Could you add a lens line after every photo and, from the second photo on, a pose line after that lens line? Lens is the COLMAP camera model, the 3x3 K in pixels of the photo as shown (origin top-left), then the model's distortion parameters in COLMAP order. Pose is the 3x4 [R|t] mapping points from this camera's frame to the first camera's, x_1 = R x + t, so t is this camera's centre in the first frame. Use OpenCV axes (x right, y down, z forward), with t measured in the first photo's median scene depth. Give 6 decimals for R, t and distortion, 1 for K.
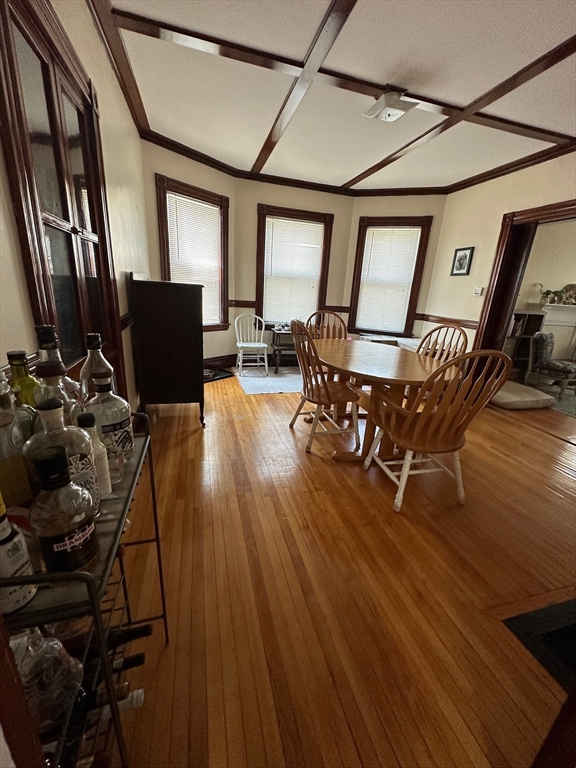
lens RADIAL K [[305.1, 0, 287.6], [0, 305.1, 383.6], [0, 0, 1]] dist [0.000982, 0.000363]
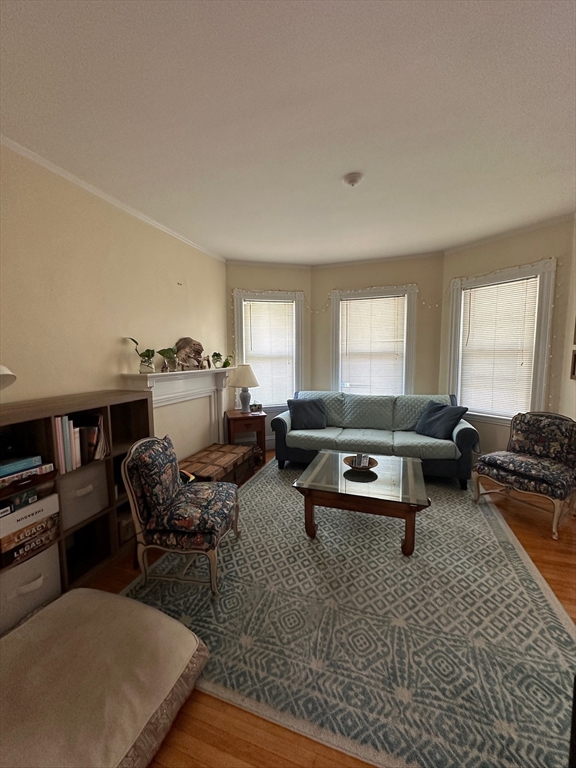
lens RADIAL K [[305.1, 0, 287.9], [0, 305.1, 383.6], [0, 0, 1]] dist [0.000982, 0.000363]
pose [[0.568762, -0.144537, 0.809703, 0.541810], [0.285845, 0.957812, -0.029812, -0.158614], [-0.771234, 0.248405, 0.586083, 0.501018]]
